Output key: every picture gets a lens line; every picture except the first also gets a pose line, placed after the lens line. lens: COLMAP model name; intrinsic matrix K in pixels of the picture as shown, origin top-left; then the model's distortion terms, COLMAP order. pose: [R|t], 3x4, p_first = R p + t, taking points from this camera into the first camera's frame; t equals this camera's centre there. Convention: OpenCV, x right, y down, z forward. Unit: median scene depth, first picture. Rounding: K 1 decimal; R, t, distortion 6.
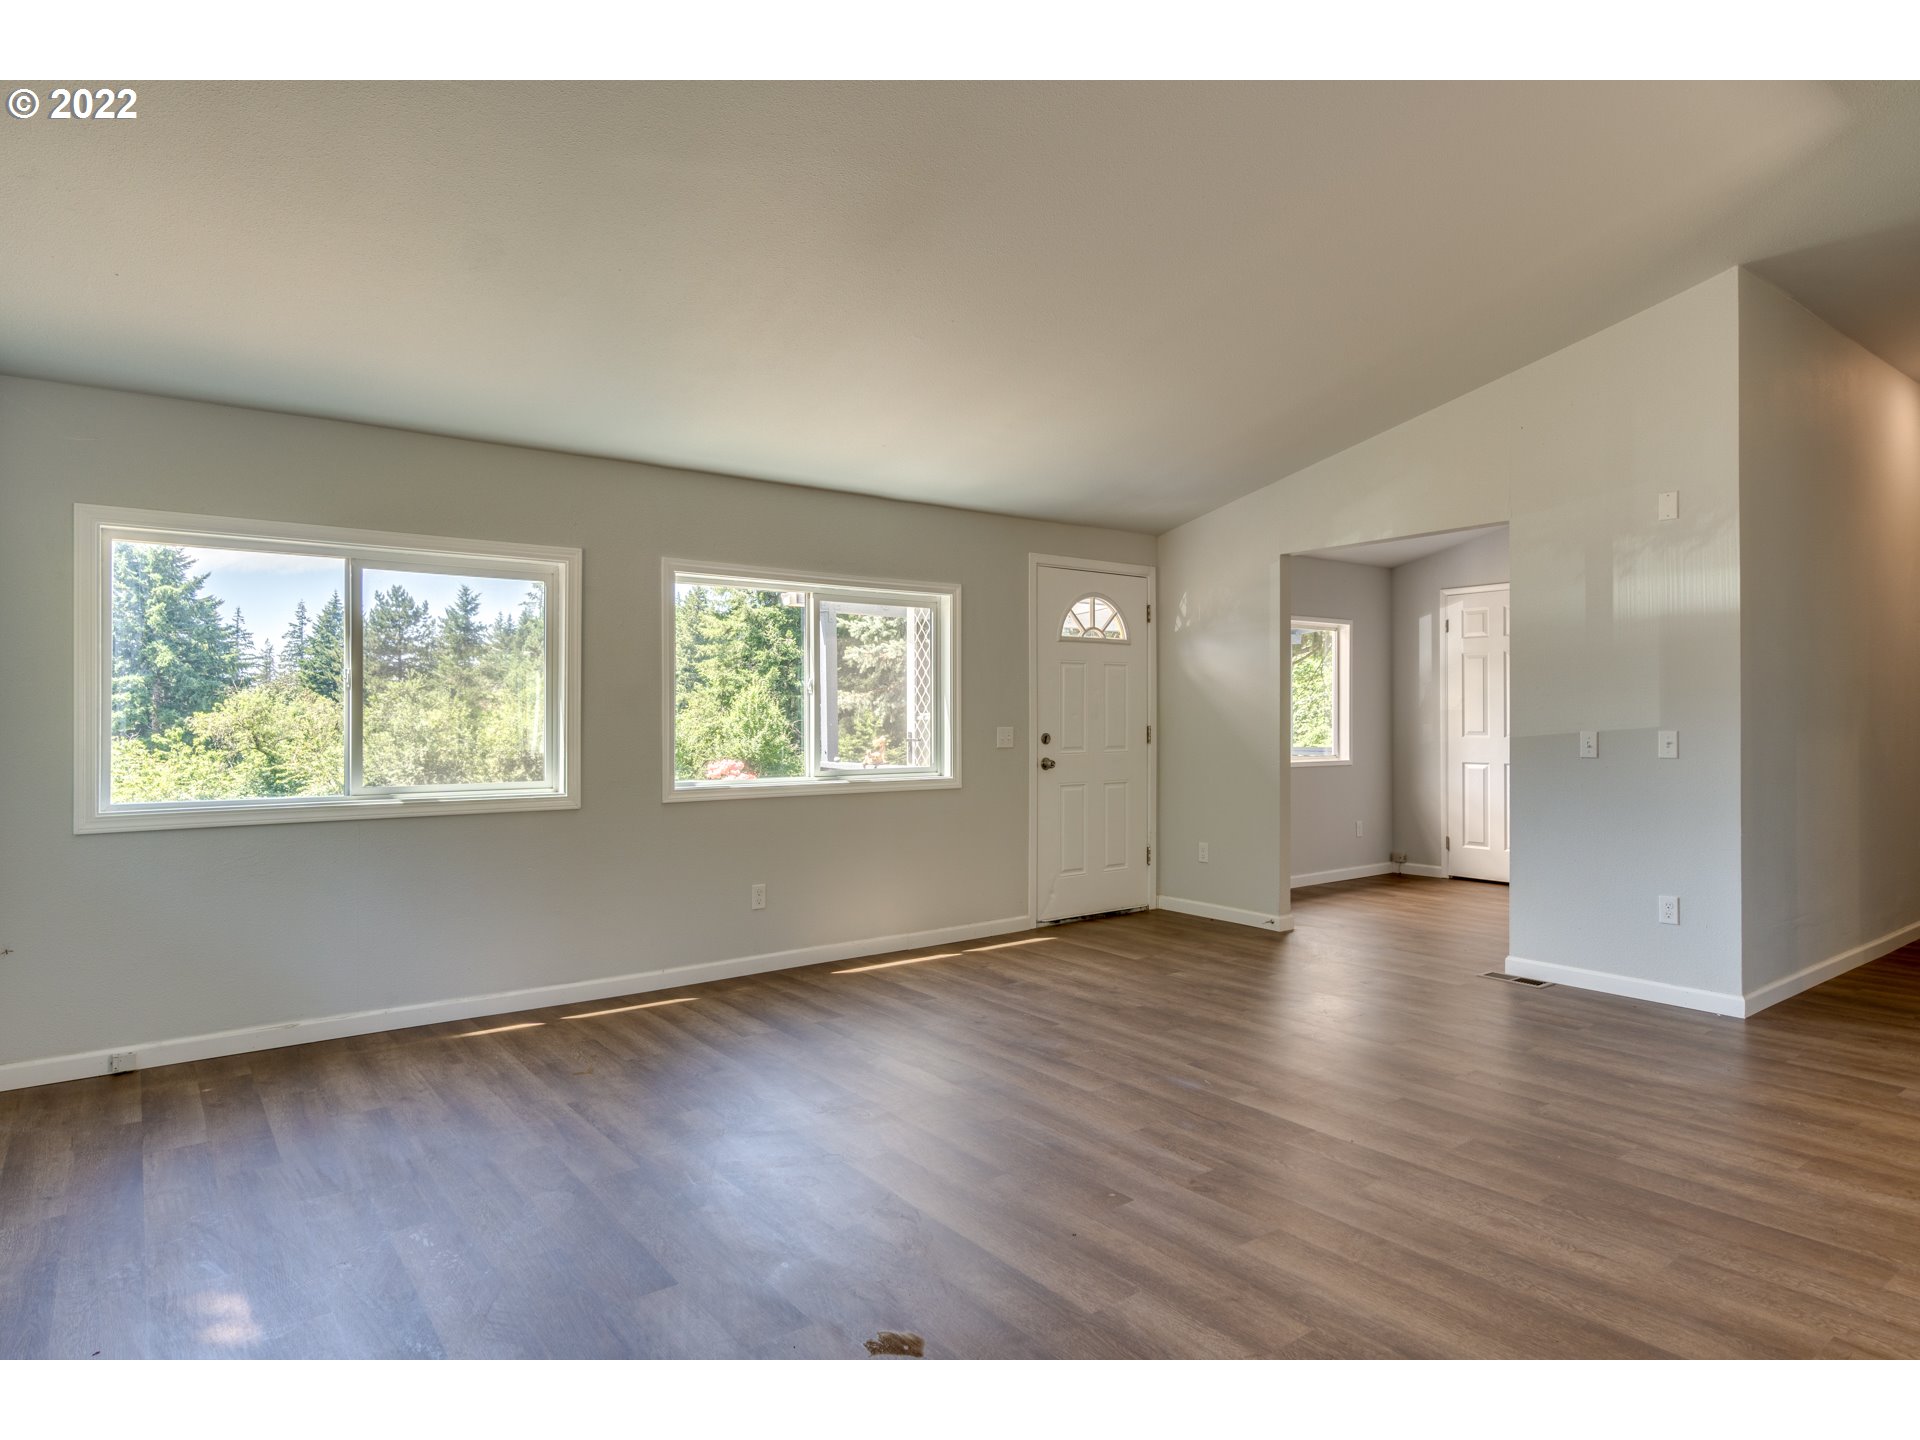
lens RADIAL K [[1075.8, 0, 941.5], [0, 1075.8, 703.6], [0, 0, 1]] dist [-0.006720, -0.000709]
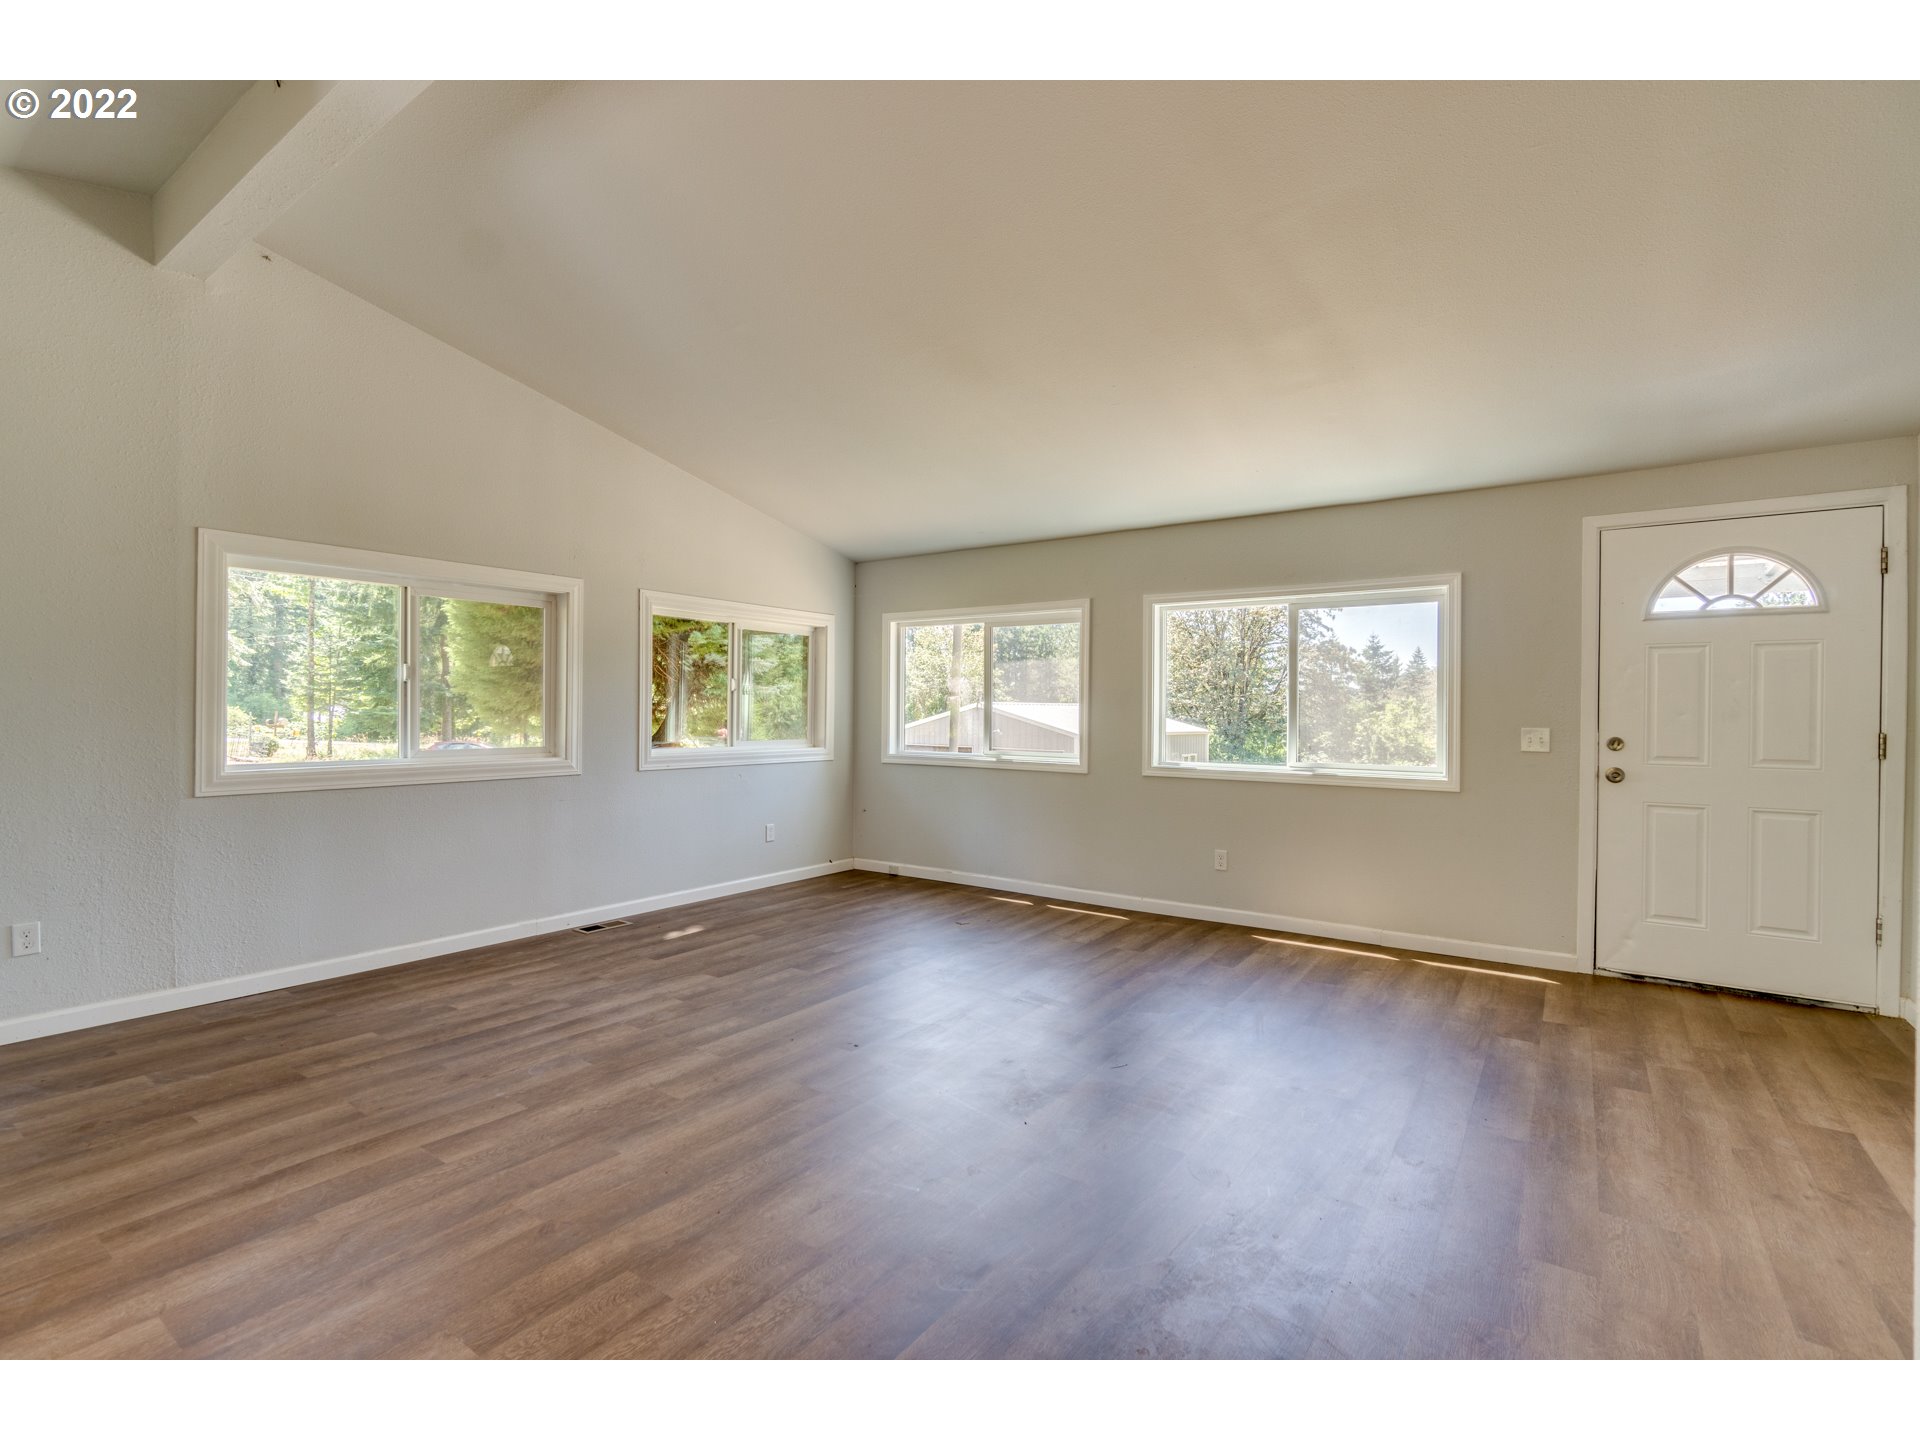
lens RADIAL K [[877.8, 0, 946.0], [0, 877.8, 710.1], [0, 0, 1]] dist [-0.013027, 0.002524]
pose [[0.311074, 0.004192, -0.950376, 0.934936], [0.006930, 0.999954, 0.006679, -0.000732], [0.950360, -0.008664, 0.311031, 0.537178]]
